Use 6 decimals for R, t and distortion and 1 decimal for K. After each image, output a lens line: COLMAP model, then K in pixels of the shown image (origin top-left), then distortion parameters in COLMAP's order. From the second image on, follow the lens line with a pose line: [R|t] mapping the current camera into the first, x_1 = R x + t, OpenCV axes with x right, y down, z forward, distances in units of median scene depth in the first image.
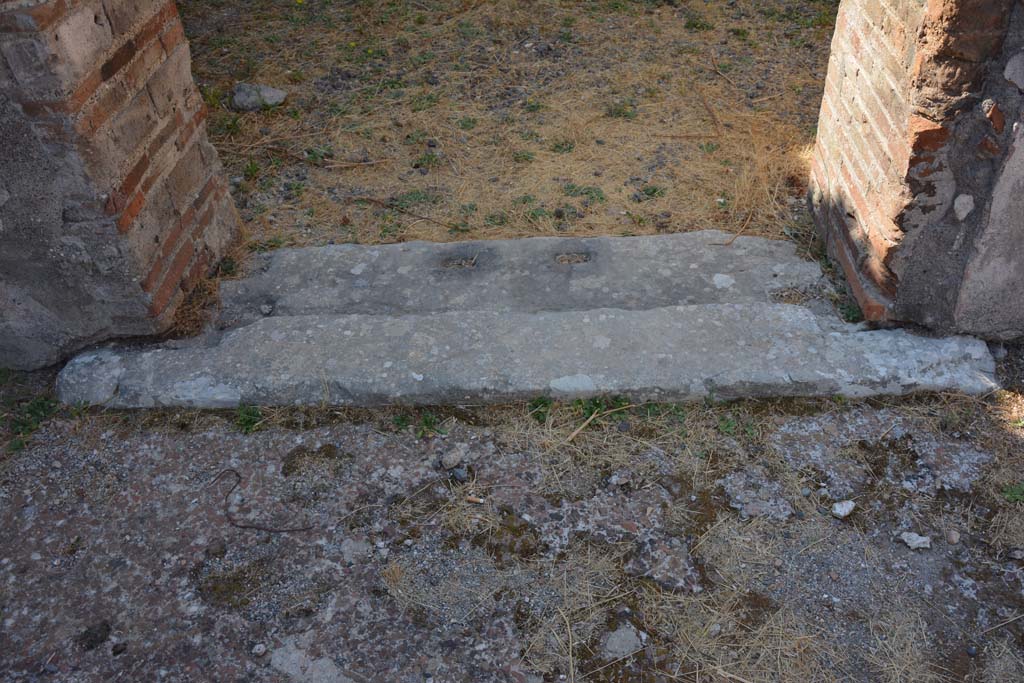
lens RADIAL K [[934.4, 0, 512.0], [0, 934.4, 341.5], [0, 0, 1]] dist [-0.150359, 0.249773]
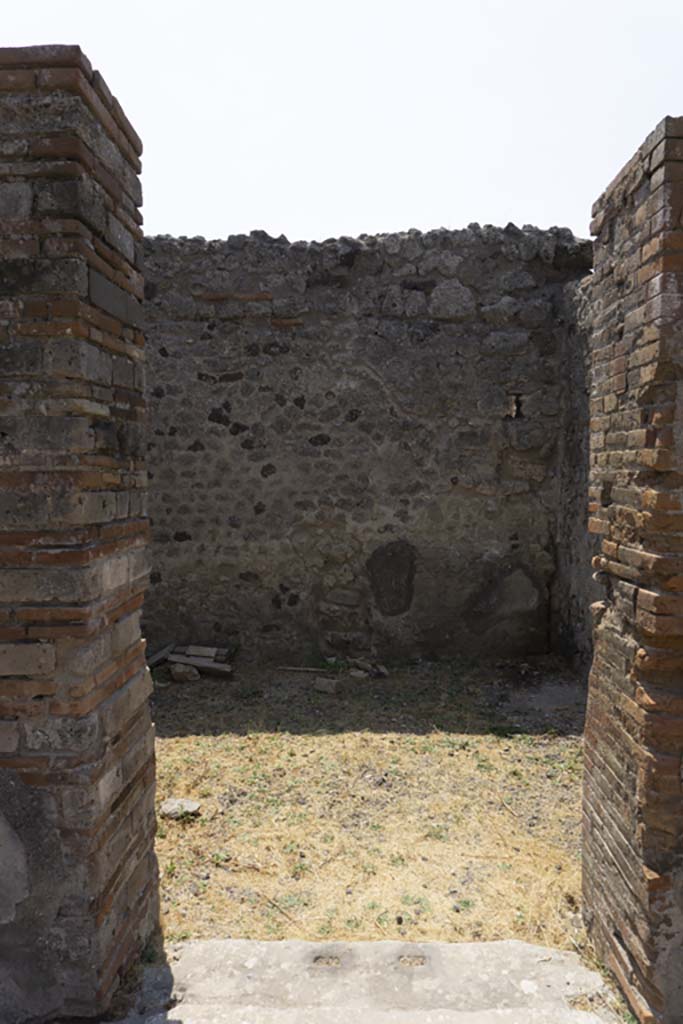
lens RADIAL K [[672.9, 0, 341.5], [0, 672.9, 512.0], [0, 0, 1]] dist [-0.014346, -0.003660]
pose [[0.999259, 0.036365, -0.012578, -0.047522], [-0.036461, 0.790365, -0.611551, -0.008228], [-0.012298, 0.611556, 0.791105, -0.150953]]
